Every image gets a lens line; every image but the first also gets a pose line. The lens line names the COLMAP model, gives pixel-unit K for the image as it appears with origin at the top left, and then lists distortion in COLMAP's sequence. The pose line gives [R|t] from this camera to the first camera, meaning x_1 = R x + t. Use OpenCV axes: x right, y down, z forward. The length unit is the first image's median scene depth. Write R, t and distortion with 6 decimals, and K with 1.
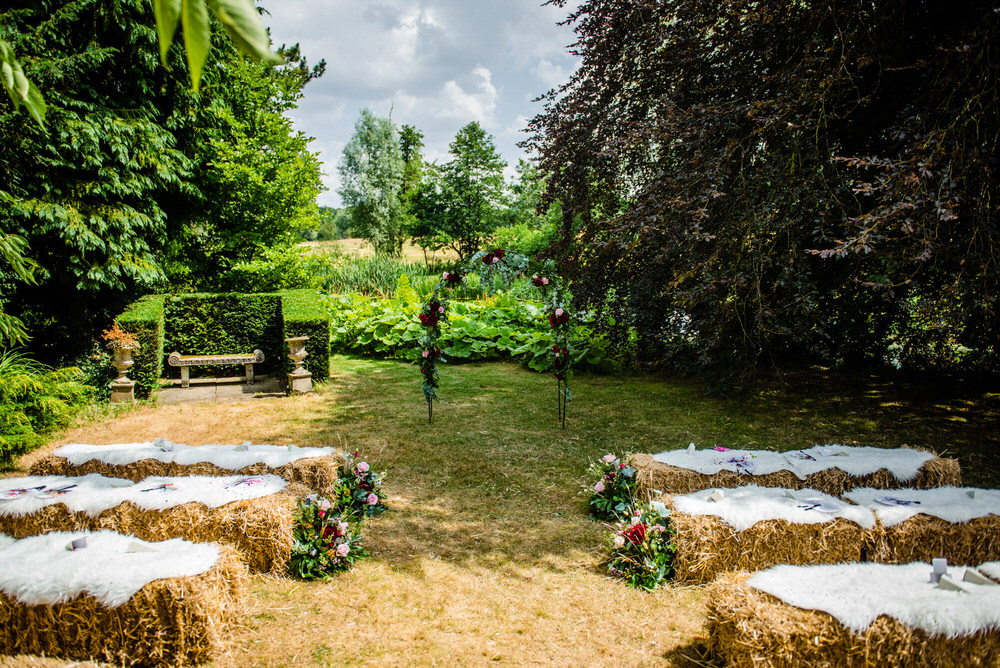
lens RADIAL K [[695.5, 0, 480.8], [0, 695.5, 375.7], [0, 0, 1]] dist [-0.068158, 0.000527]
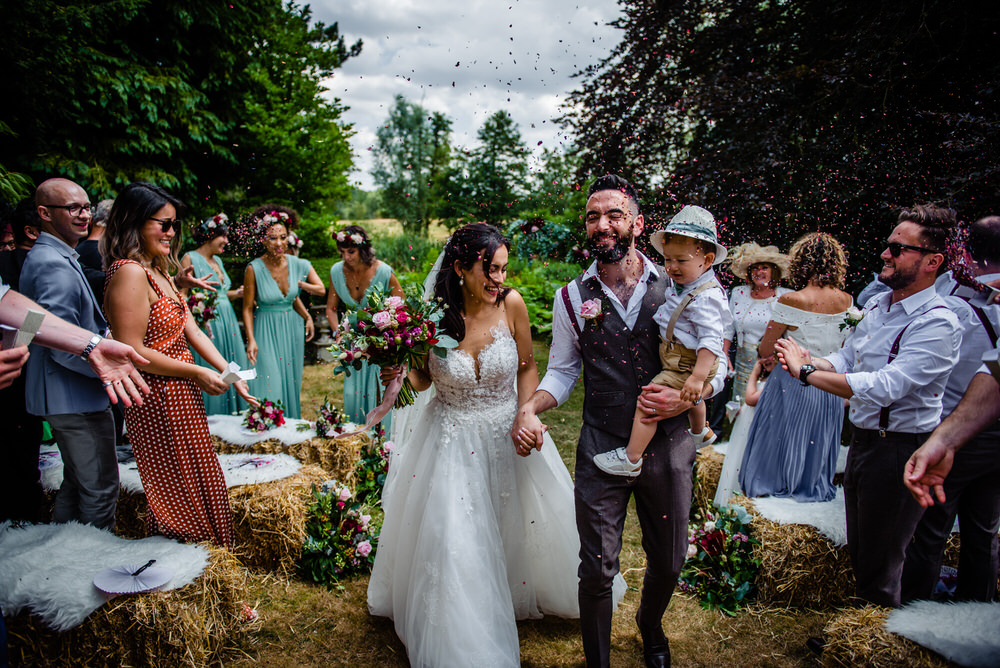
lens RADIAL K [[659.4, 0, 493.7], [0, 659.4, 347.4], [0, 0, 1]] dist [-0.059093, 0.000057]
pose [[0.999314, 0.036239, -0.007669, -0.015657], [-0.036296, 0.999314, -0.007387, 0.002383], [0.007396, 0.007660, 0.999943, 0.071491]]
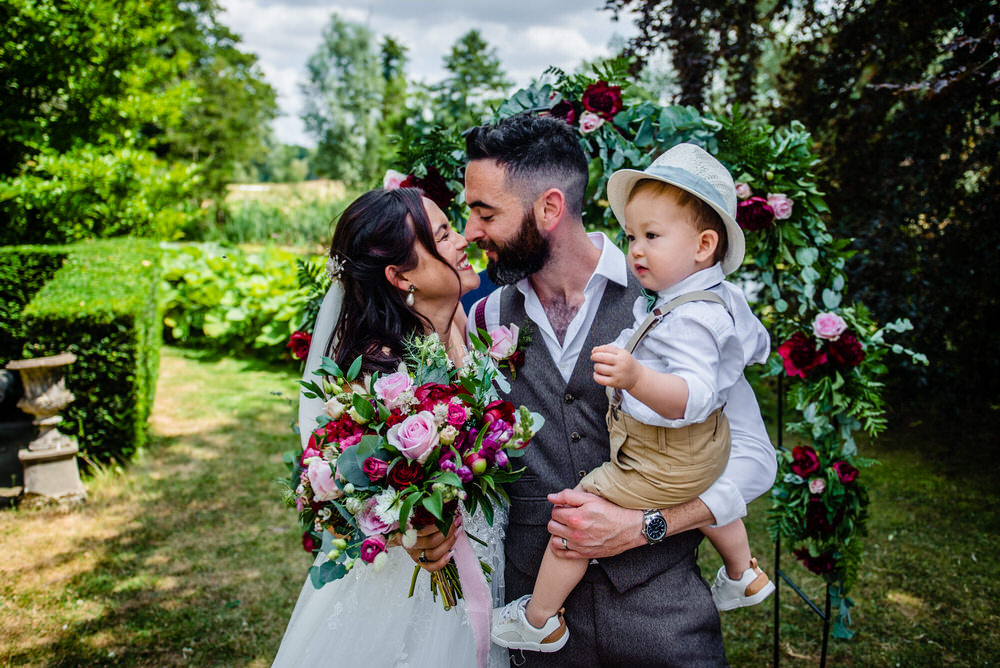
lens RADIAL K [[852.8, 0, 503.7], [0, 852.8, 306.2], [0, 0, 1]] dist [-0.015878, -0.001781]
pose [[0.999622, 0.002680, 0.027371, -0.012296], [-0.001338, 0.998801, -0.048932, -0.060649], [-0.027469, 0.048877, 0.998427, 0.494990]]
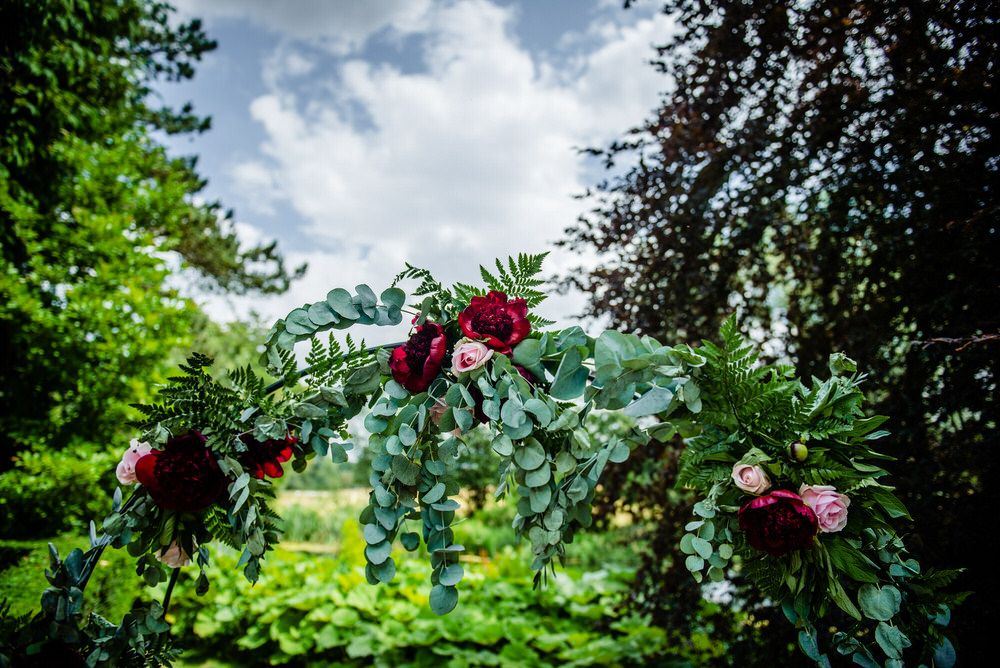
lens RADIAL K [[693.2, 0, 515.7], [0, 693.2, 335.5], [0, 0, 1]] dist [-0.062209, -0.003325]
pose [[0.999306, 0.022012, 0.030054, 0.018550], [-0.007982, 0.914542, -0.404413, -0.080381], [-0.036388, 0.403893, 0.914082, 0.615305]]
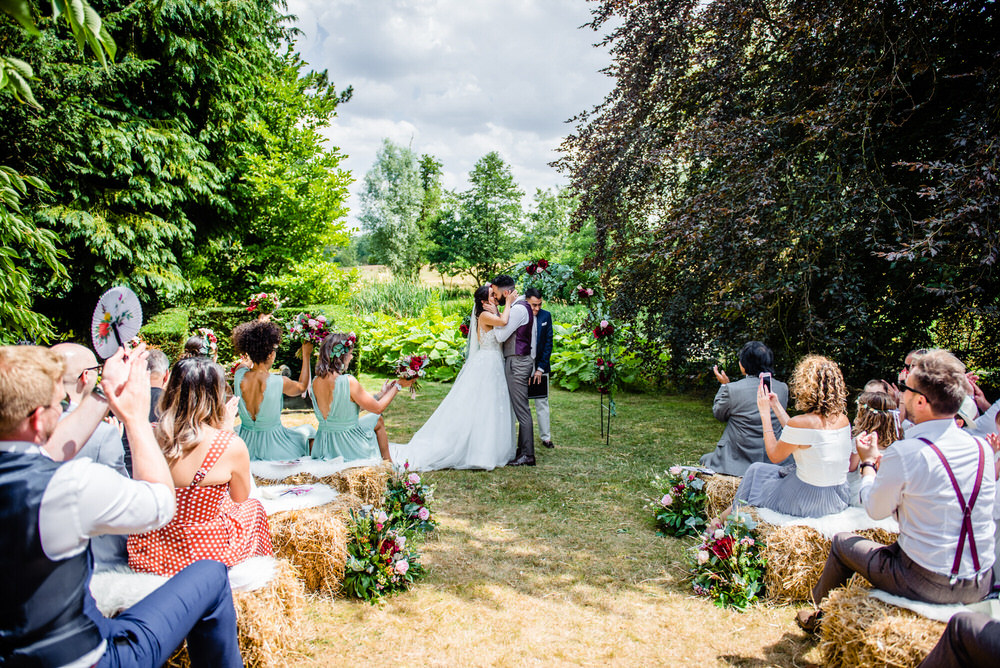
lens RADIAL K [[693.2, 0, 515.7], [0, 693.2, 335.5], [0, 0, 1]] dist [-0.062209, -0.003325]
pose [[0.999572, 0.007318, 0.028332, -0.027947], [-0.004594, 0.995462, -0.095054, 0.012677], [-0.028899, 0.094883, 0.995069, 0.025499]]
